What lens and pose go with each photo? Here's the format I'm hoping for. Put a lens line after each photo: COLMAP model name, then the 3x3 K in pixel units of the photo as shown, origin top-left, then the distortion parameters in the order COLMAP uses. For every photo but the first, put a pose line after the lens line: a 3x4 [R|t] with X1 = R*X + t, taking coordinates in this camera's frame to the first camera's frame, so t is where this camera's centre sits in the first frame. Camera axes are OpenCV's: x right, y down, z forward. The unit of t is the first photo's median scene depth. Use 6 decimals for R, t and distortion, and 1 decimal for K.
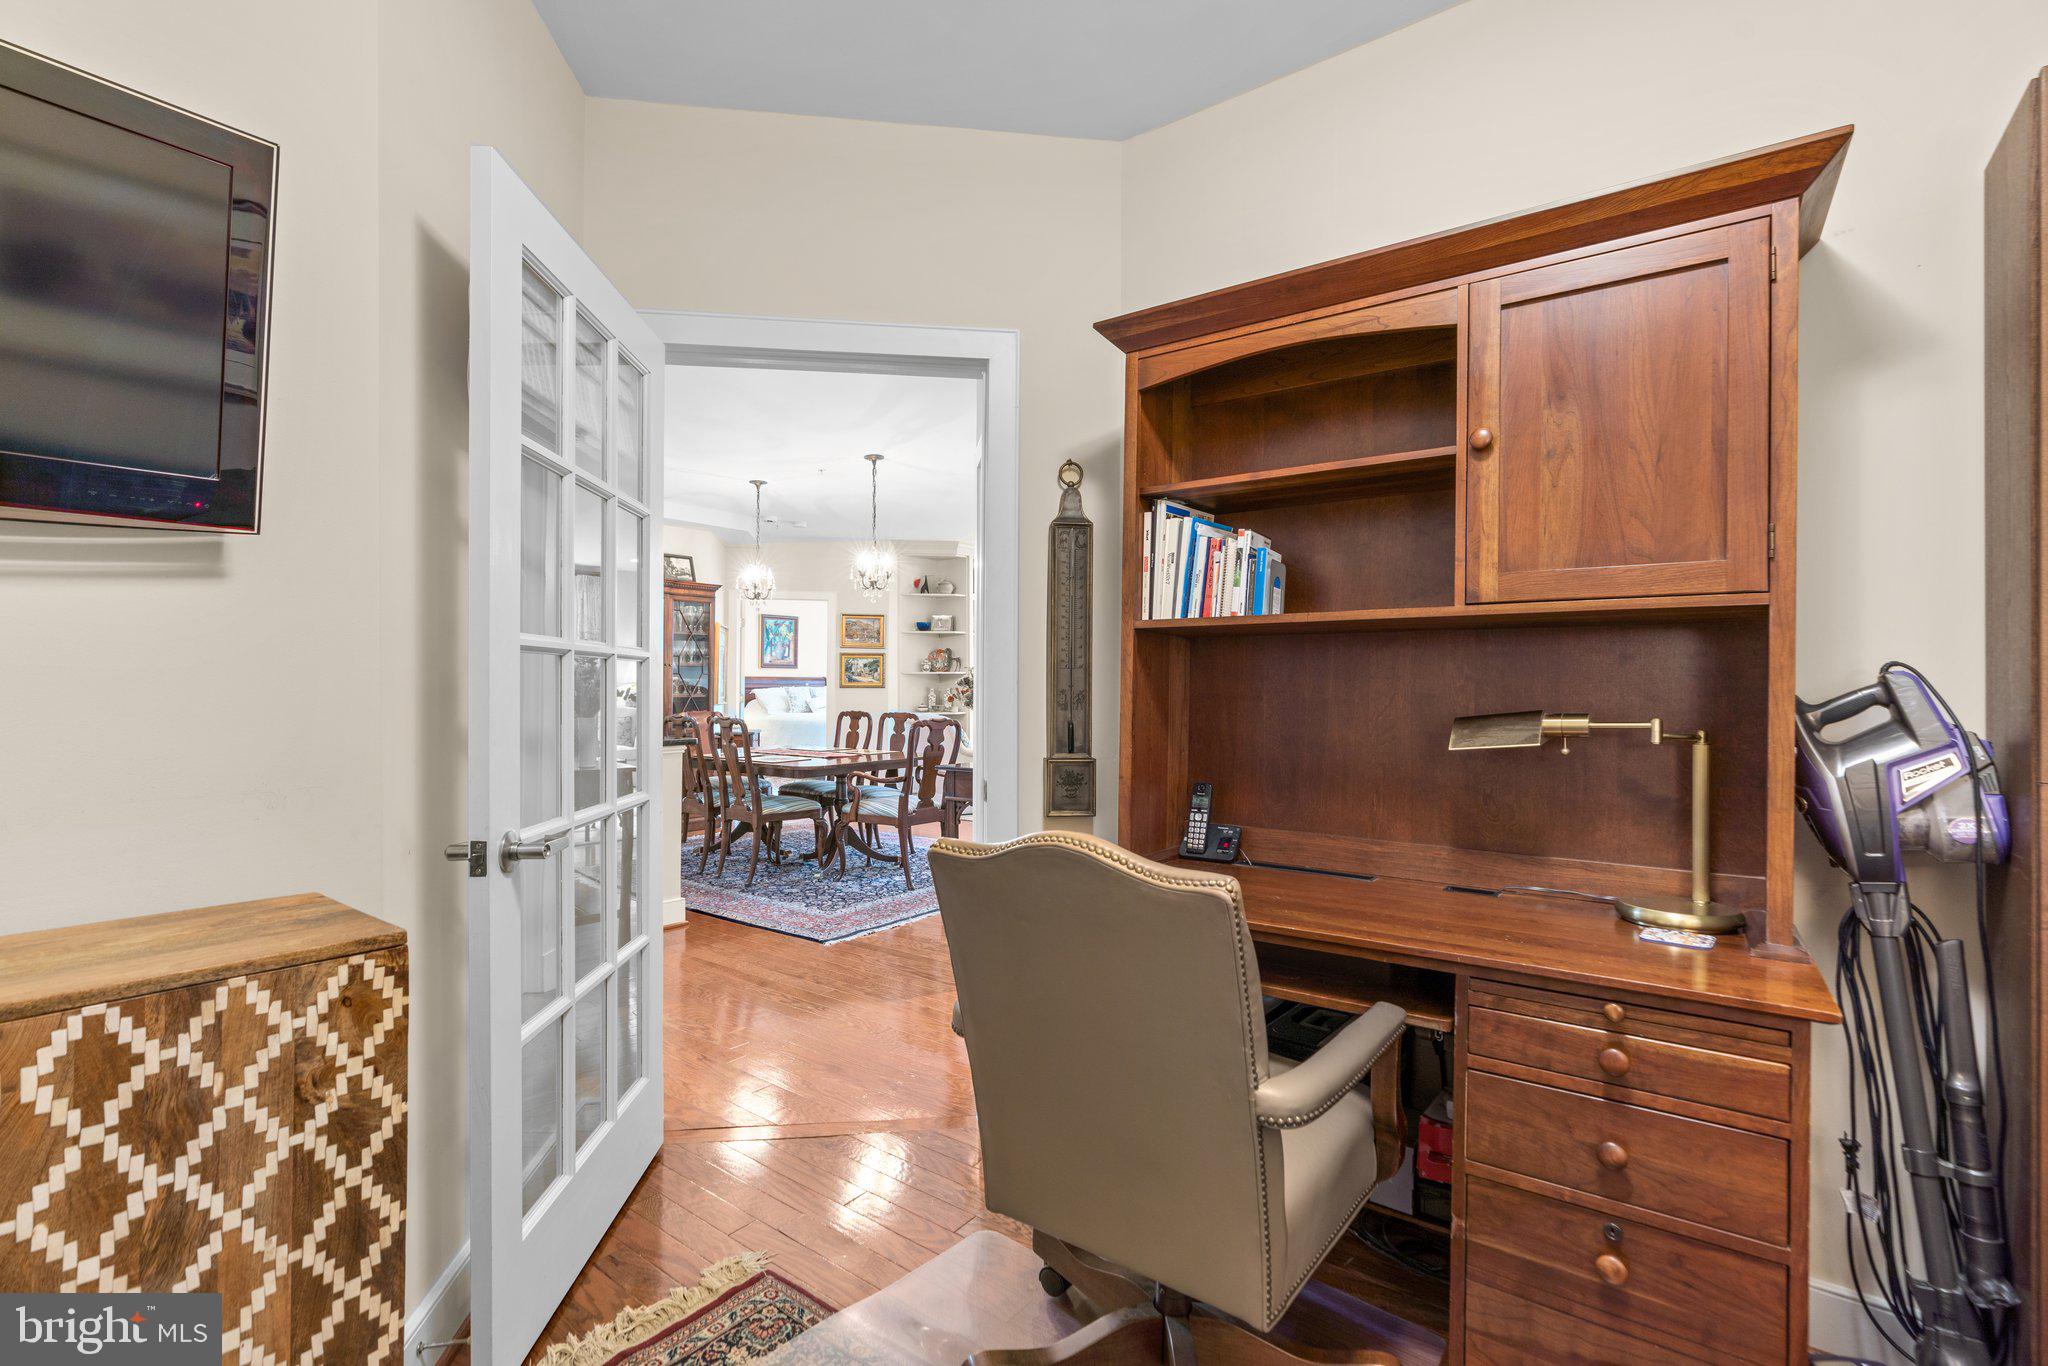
lens RADIAL K [[924.2, 0, 1018.3], [0, 924.2, 682.3], [0, 0, 1]] dist [-0.017962, 0.008326]
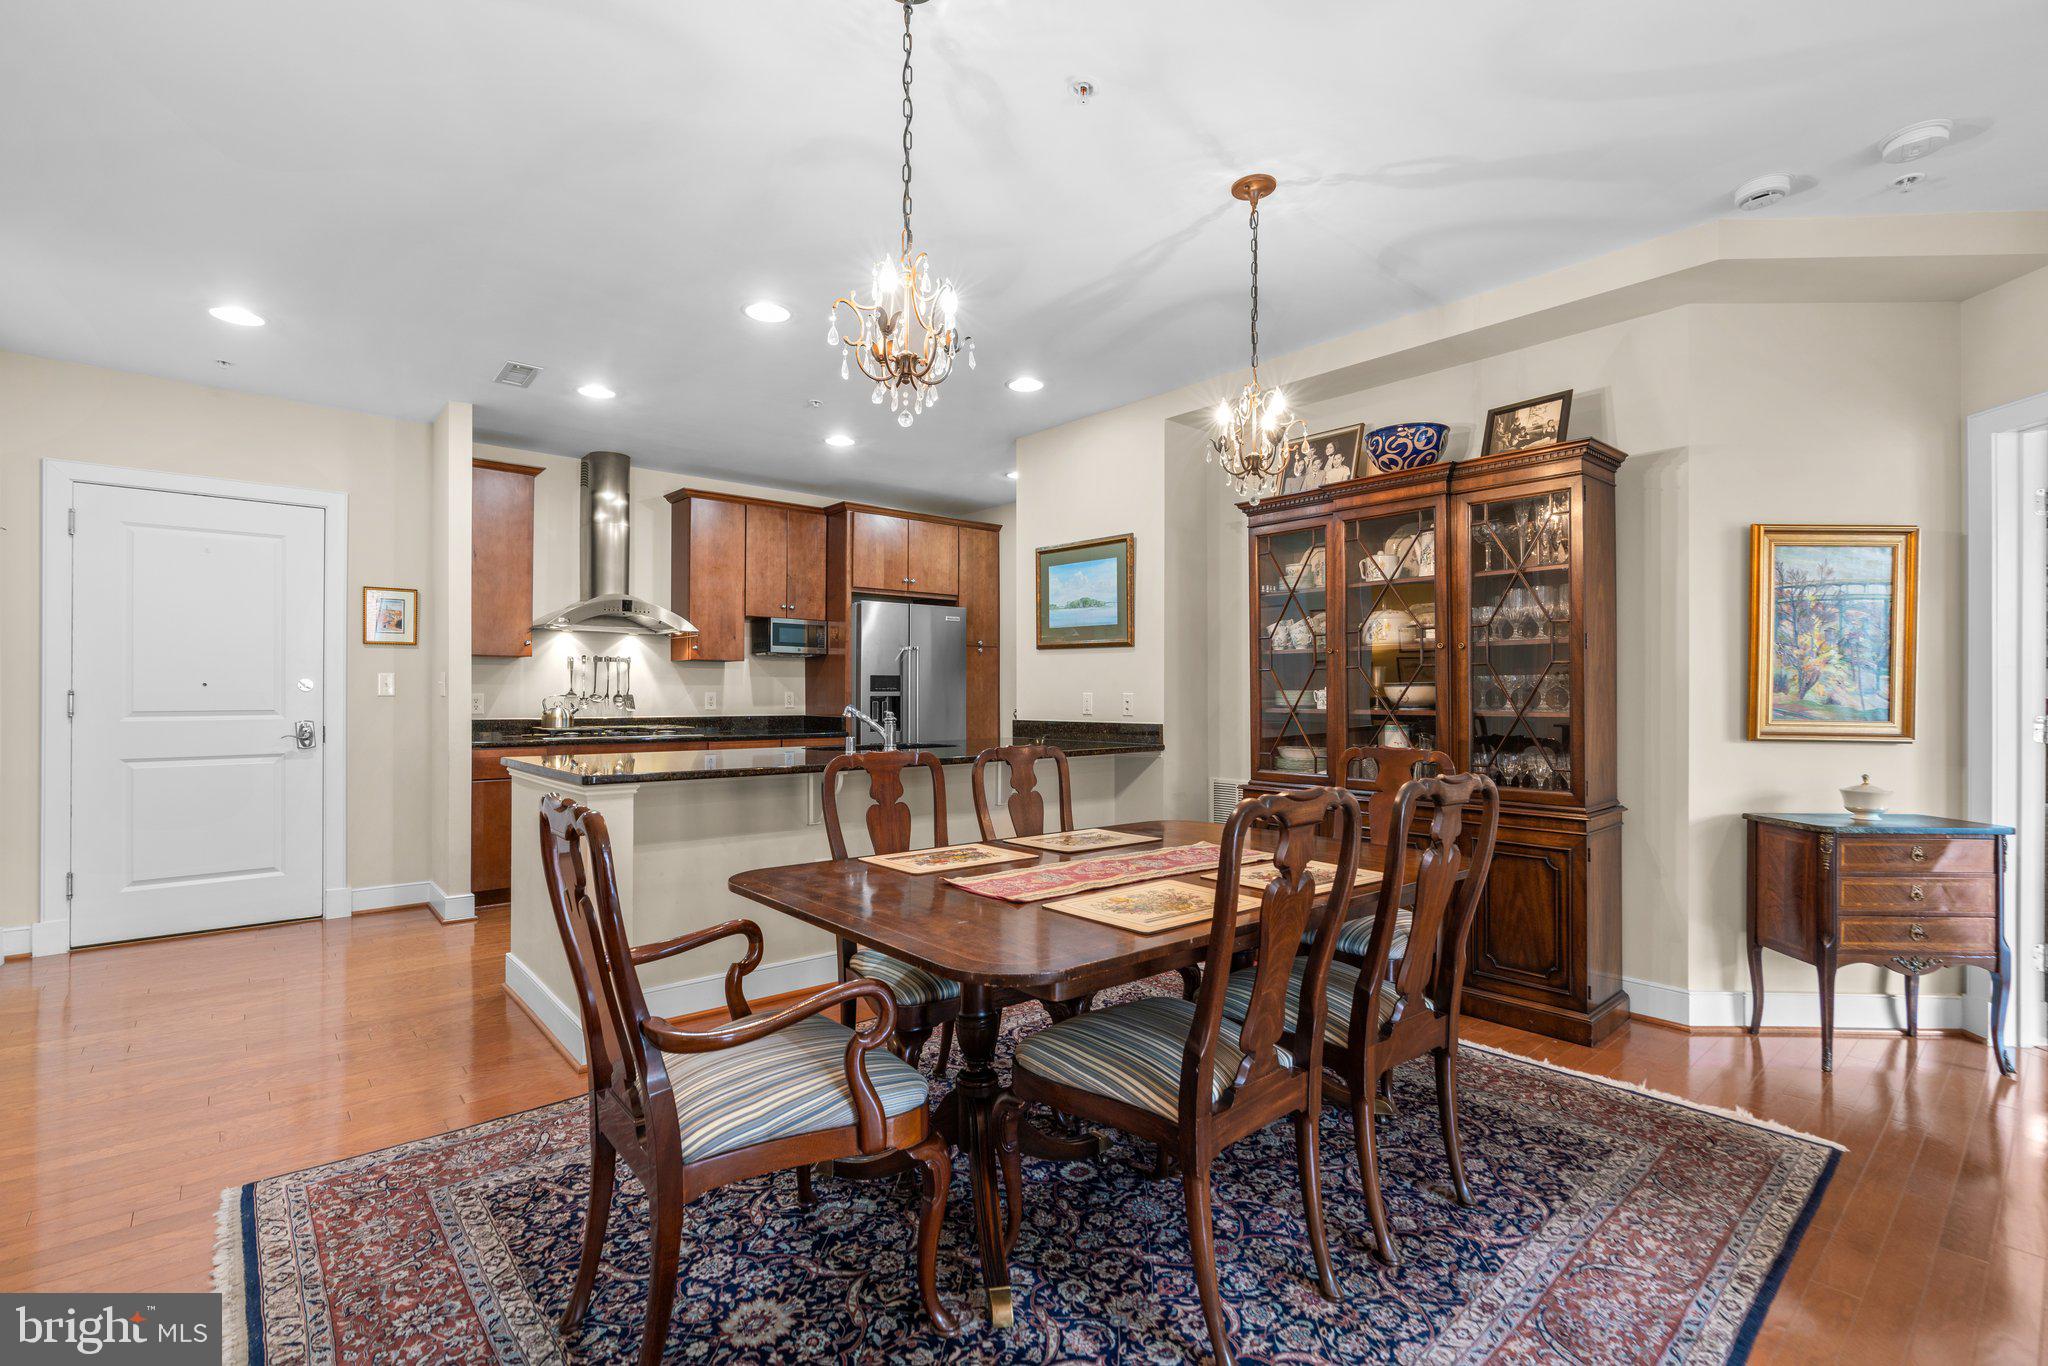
lens RADIAL K [[924.2, 0, 1025.1], [0, 924.2, 686.9], [0, 0, 1]] dist [-0.017962, 0.008326]
pose [[-0.201607, -0.009693, -0.979419, 0.096008], [0.002720, 0.999942, -0.010455, 0.005027], [0.979463, -0.004772, -0.201569, 0.698943]]
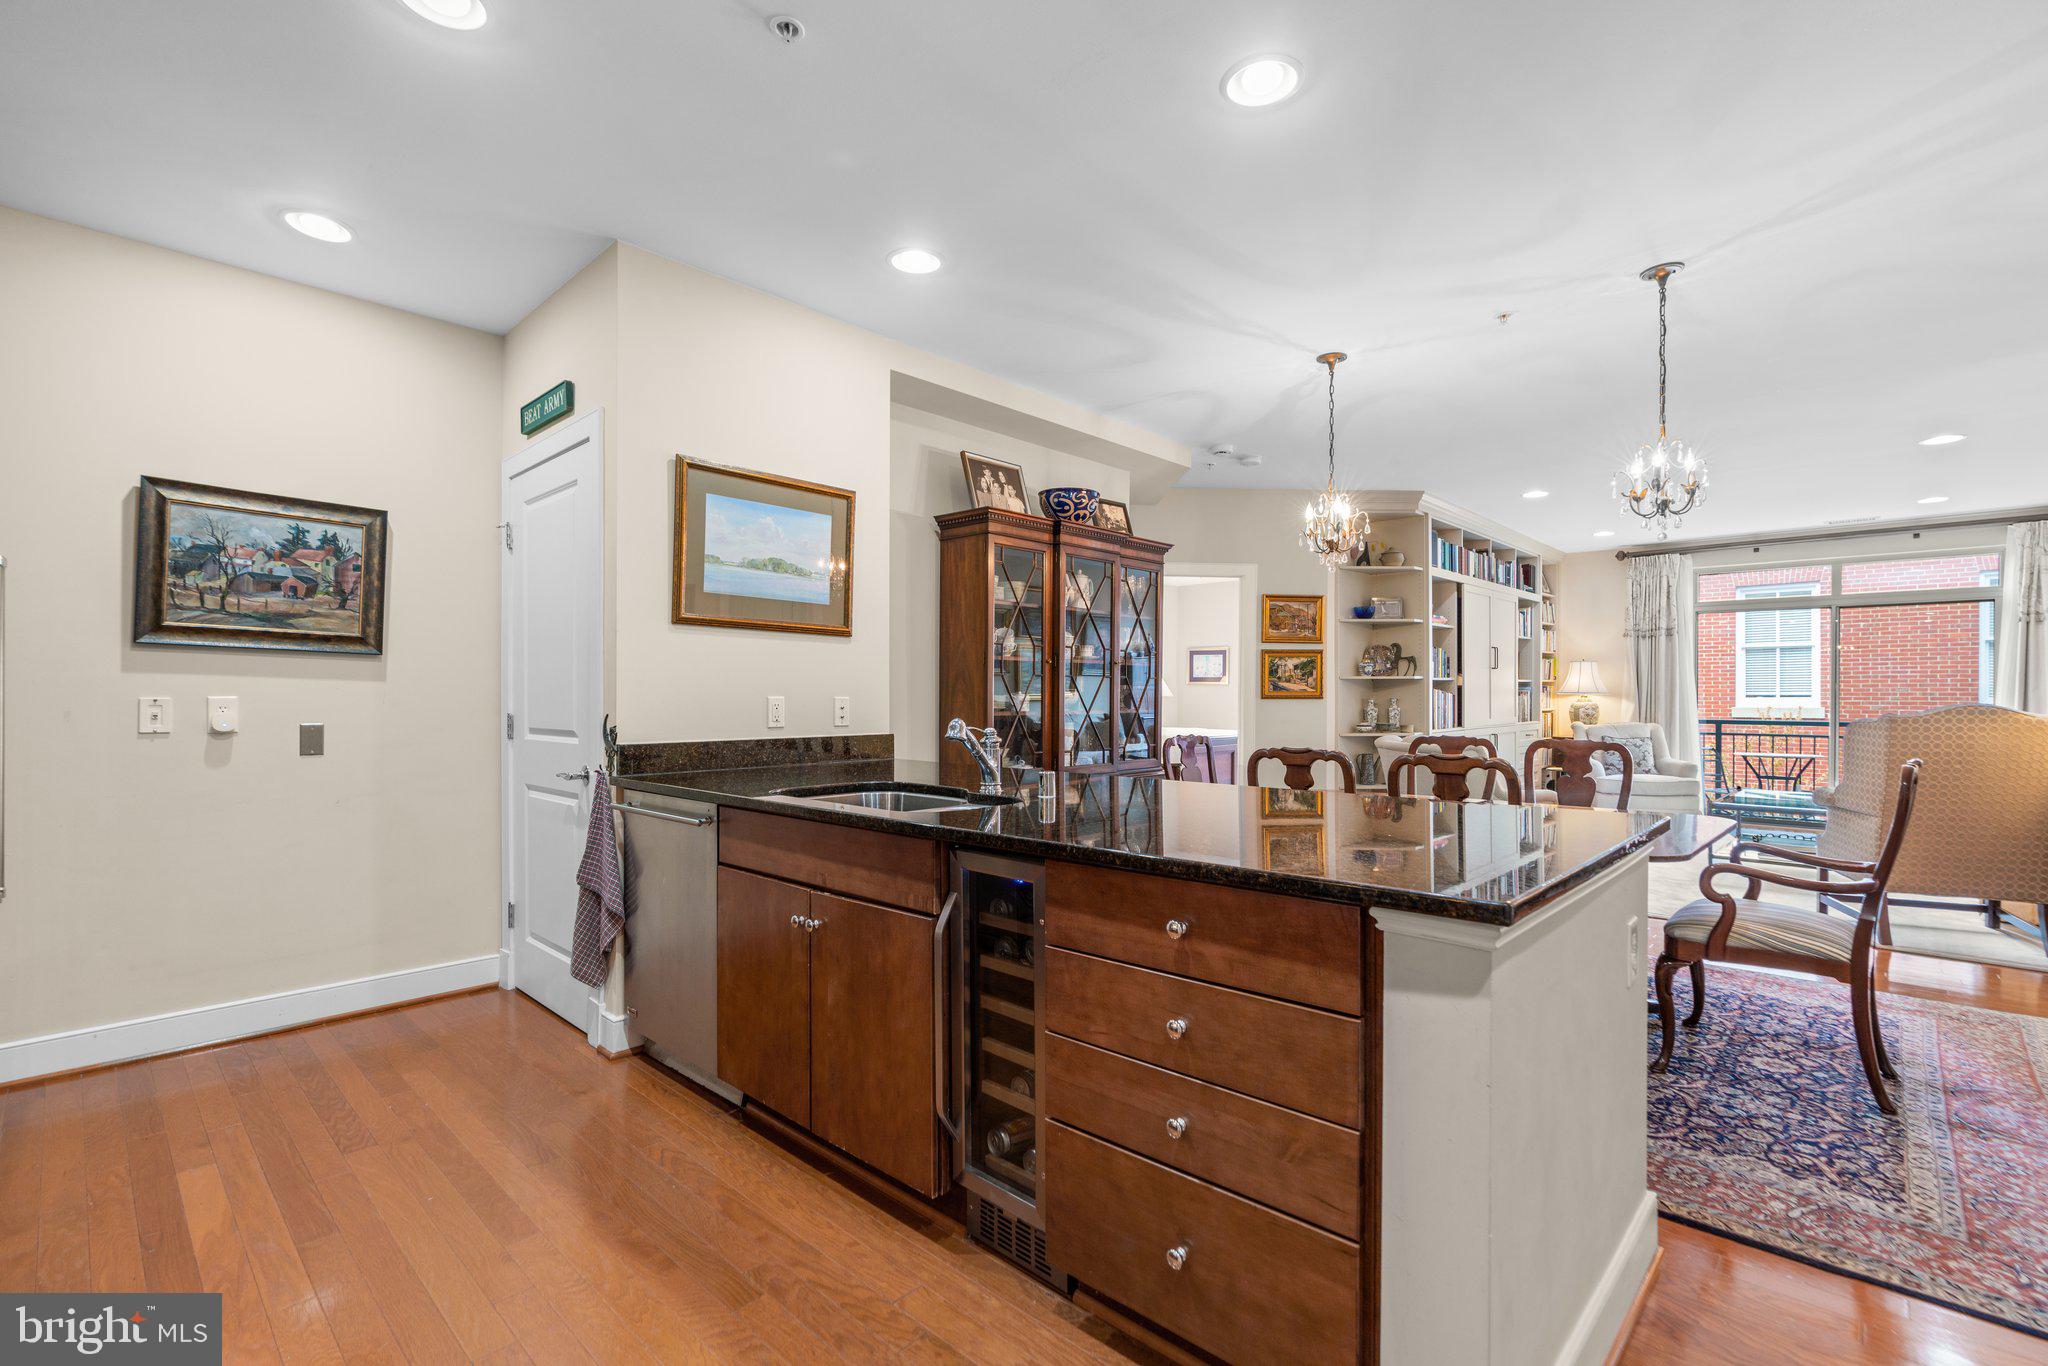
lens RADIAL K [[924.2, 0, 1032.1], [0, 924.2, 694.0], [0, 0, 1]] dist [-0.017962, 0.008326]
pose [[0.995254, -0.000941, -0.097311, -0.297408], [0.001084, 0.999998, 0.001423, 0.001380], [0.097309, -0.001521, 0.995253, 0.270386]]
